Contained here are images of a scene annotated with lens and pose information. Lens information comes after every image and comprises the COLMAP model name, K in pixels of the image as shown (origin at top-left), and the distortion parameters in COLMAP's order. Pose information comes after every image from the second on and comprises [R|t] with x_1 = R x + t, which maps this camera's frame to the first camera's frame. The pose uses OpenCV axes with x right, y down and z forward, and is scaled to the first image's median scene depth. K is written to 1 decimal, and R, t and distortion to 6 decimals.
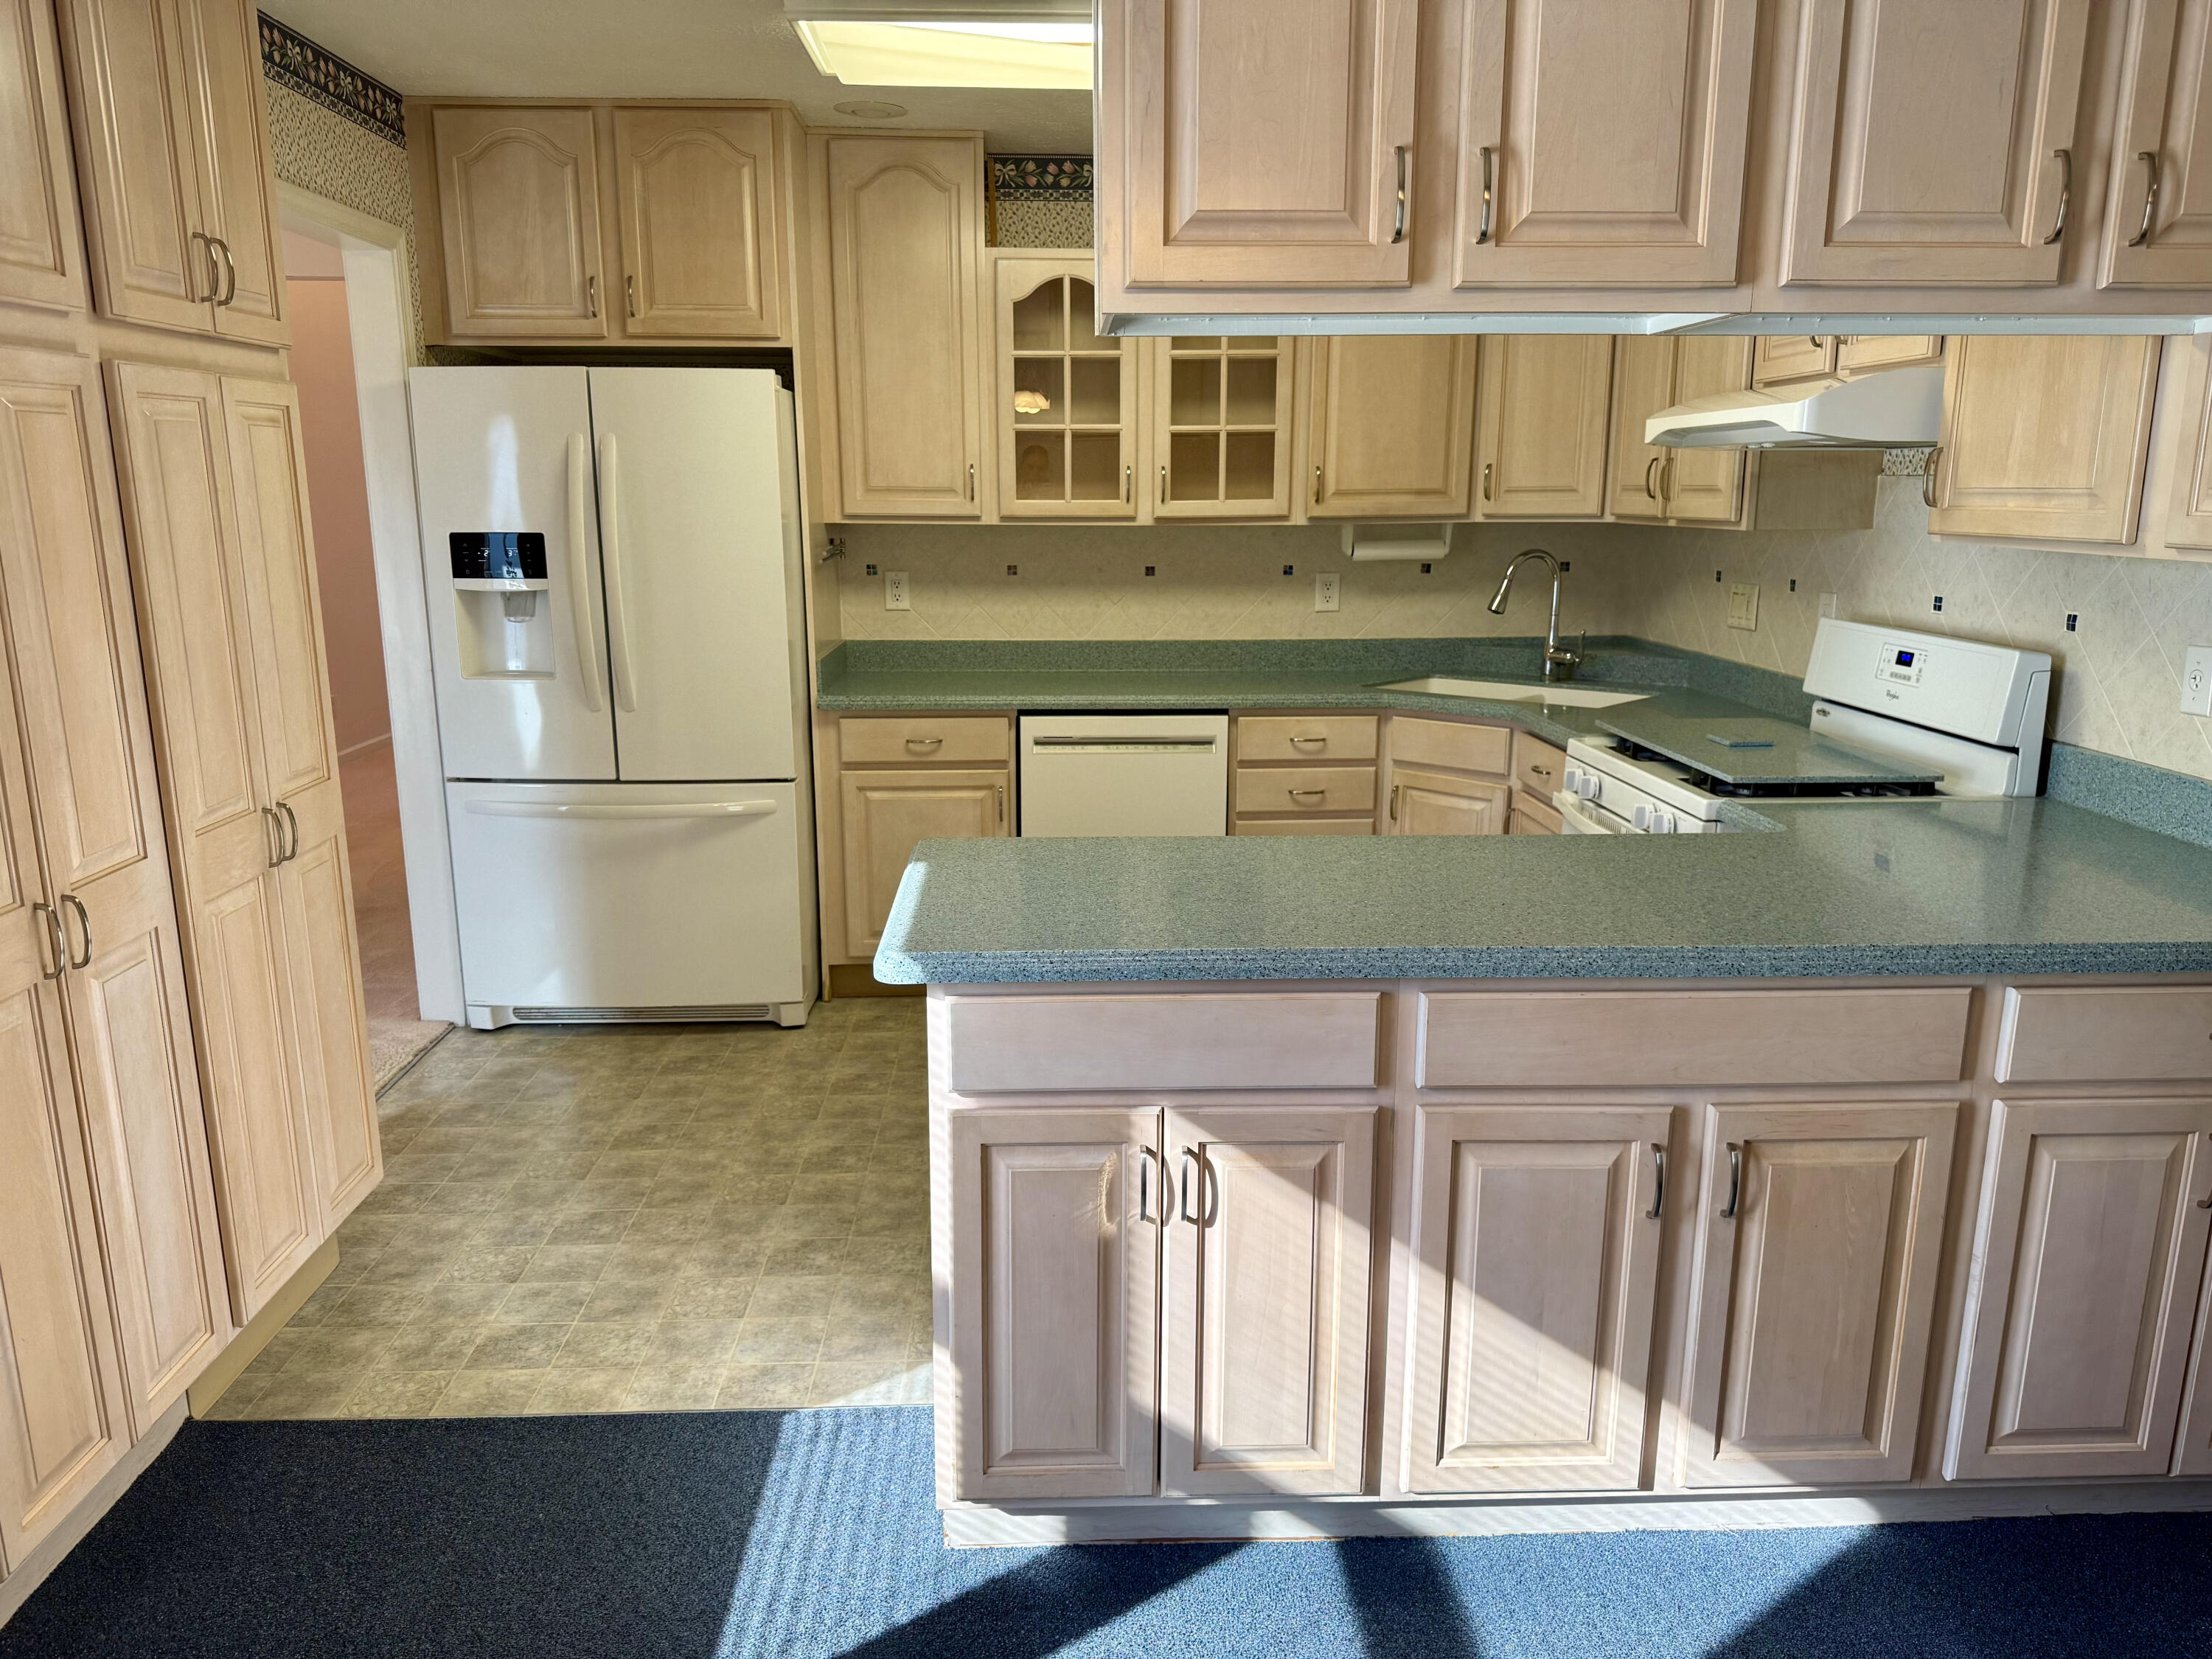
lens RADIAL K [[1547.8, 0, 1101.8], [0, 1547.8, 832.8], [0, 0, 1]] dist [0.133715, -0.228295]
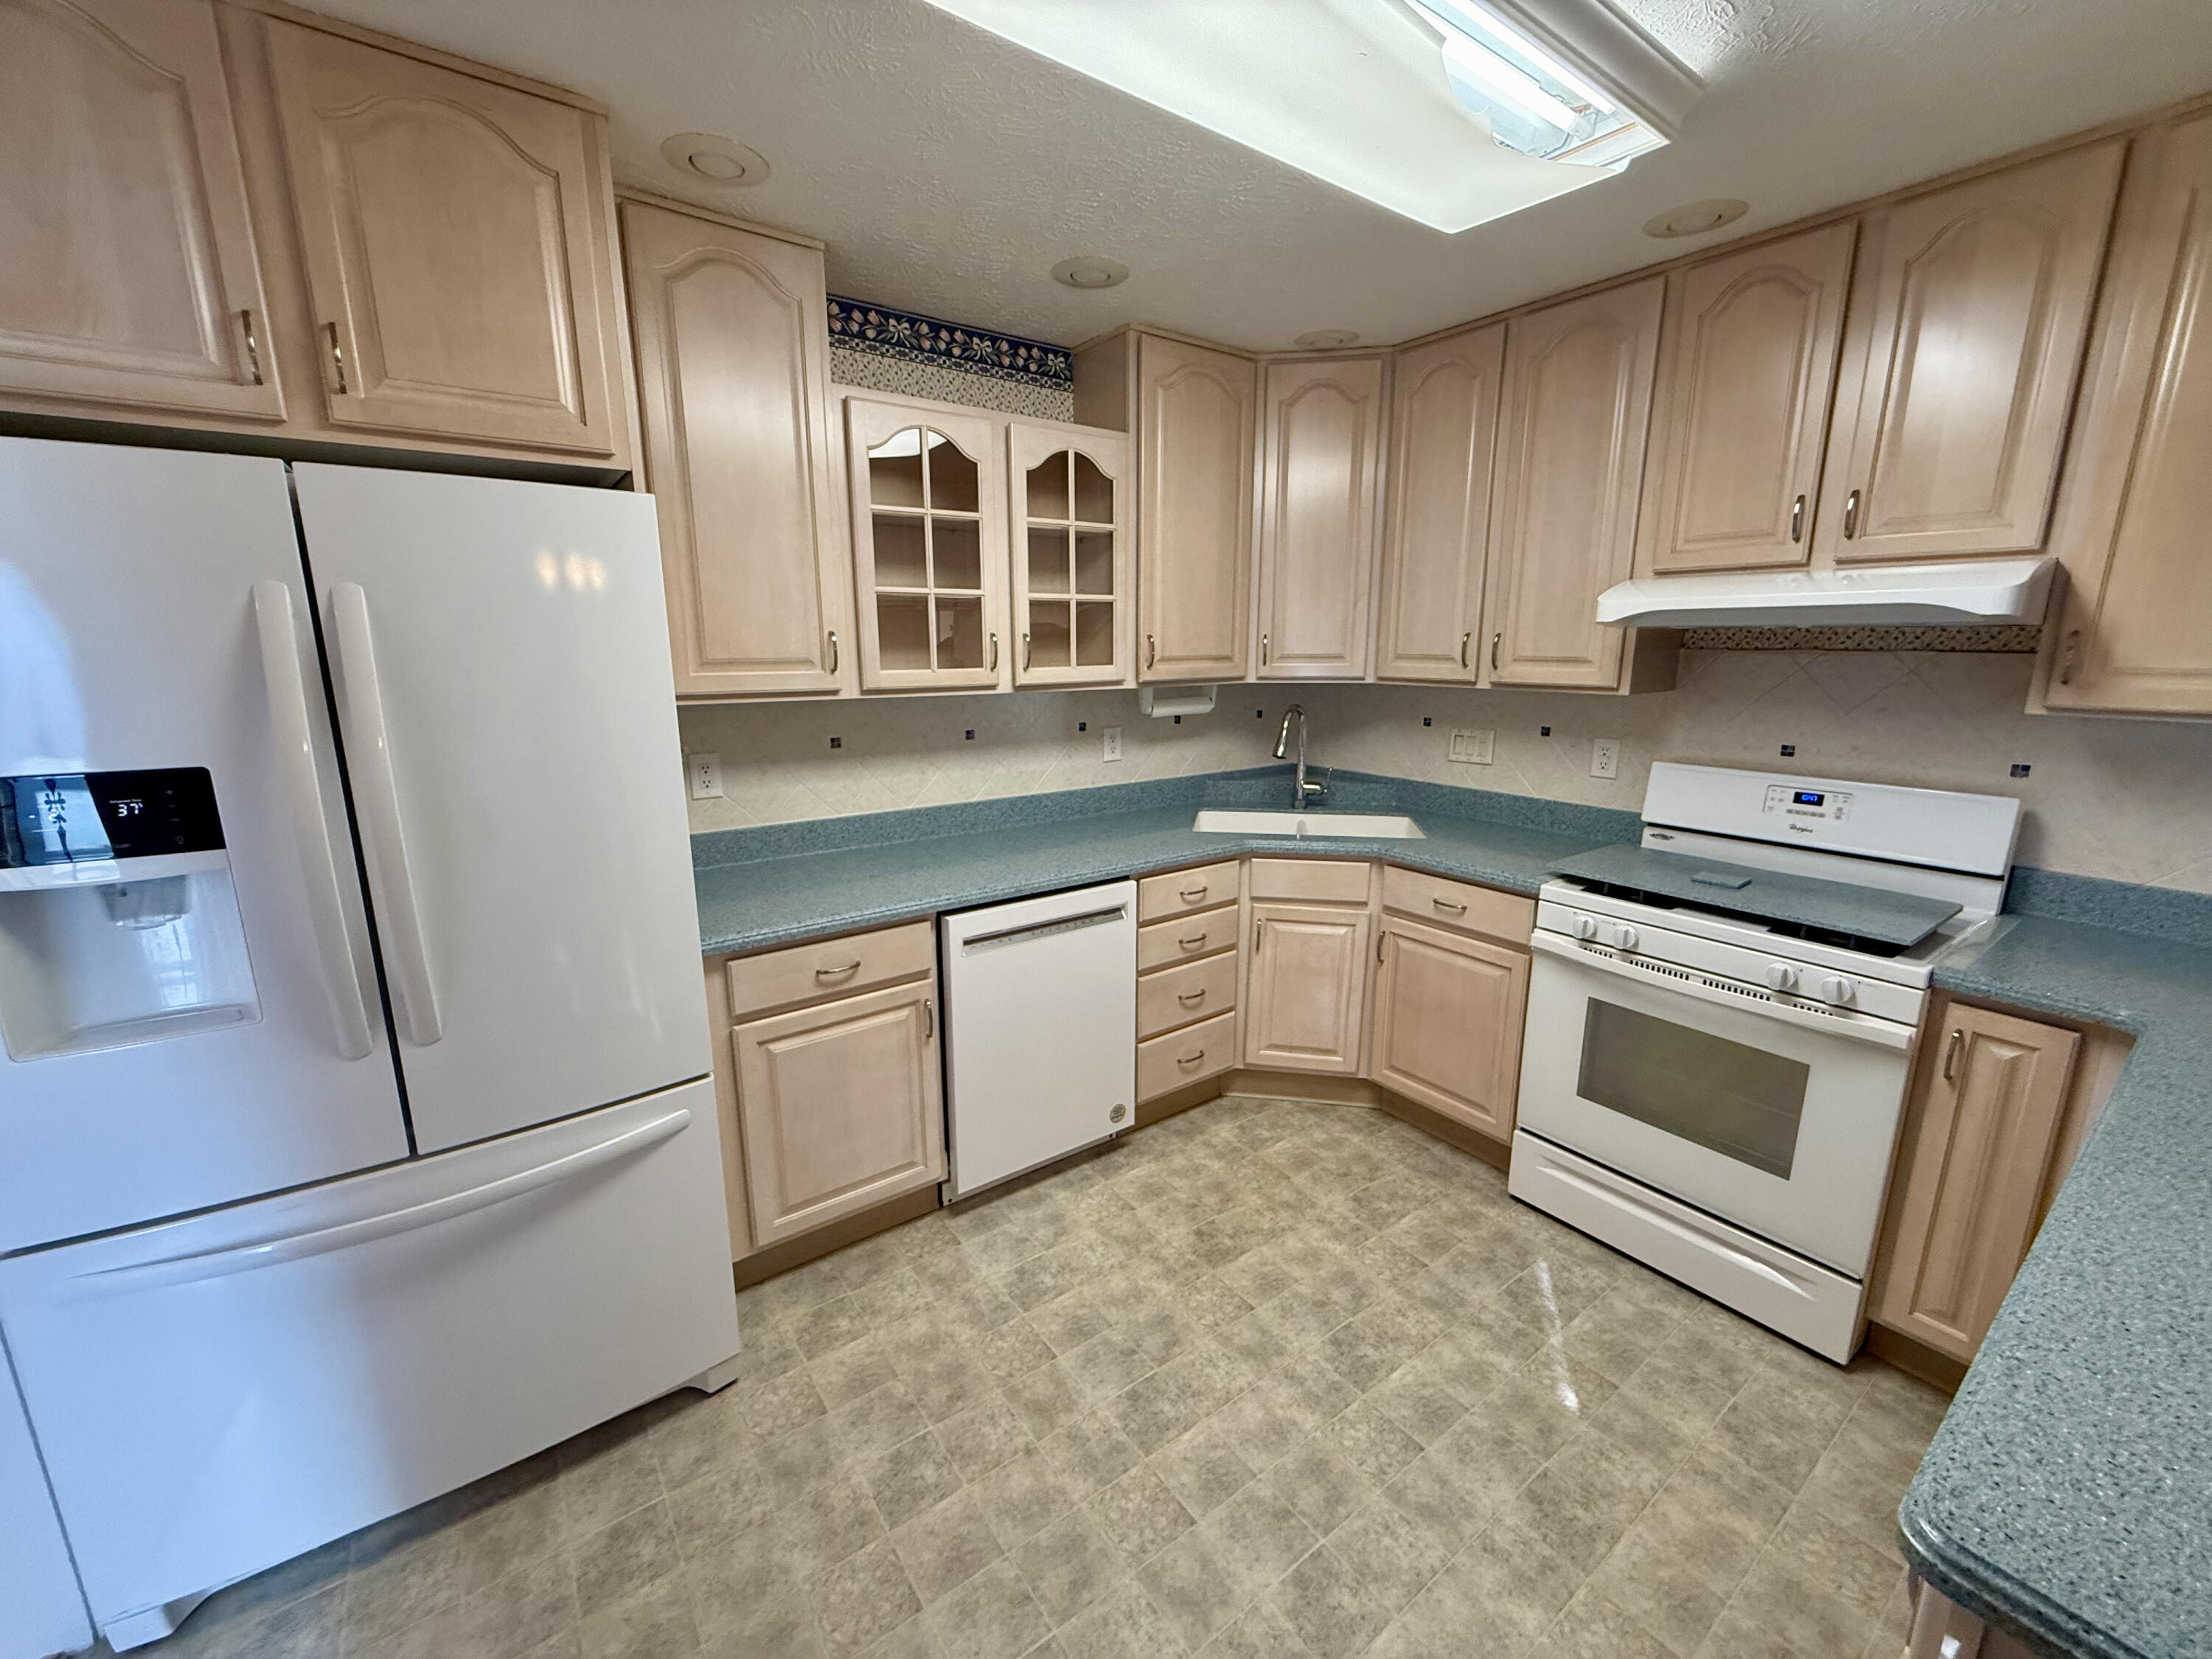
lens RADIAL K [[880.6, 0, 1101.4], [0, 880.6, 829.5], [0, 0, 1]] dist [-0.000123, -0.000299]
pose [[0.834907, -0.117616, 0.537677, -0.299440], [0.120522, 0.992260, 0.029908, -0.160398], [-0.537033, 0.039832, 0.842620, 0.662354]]
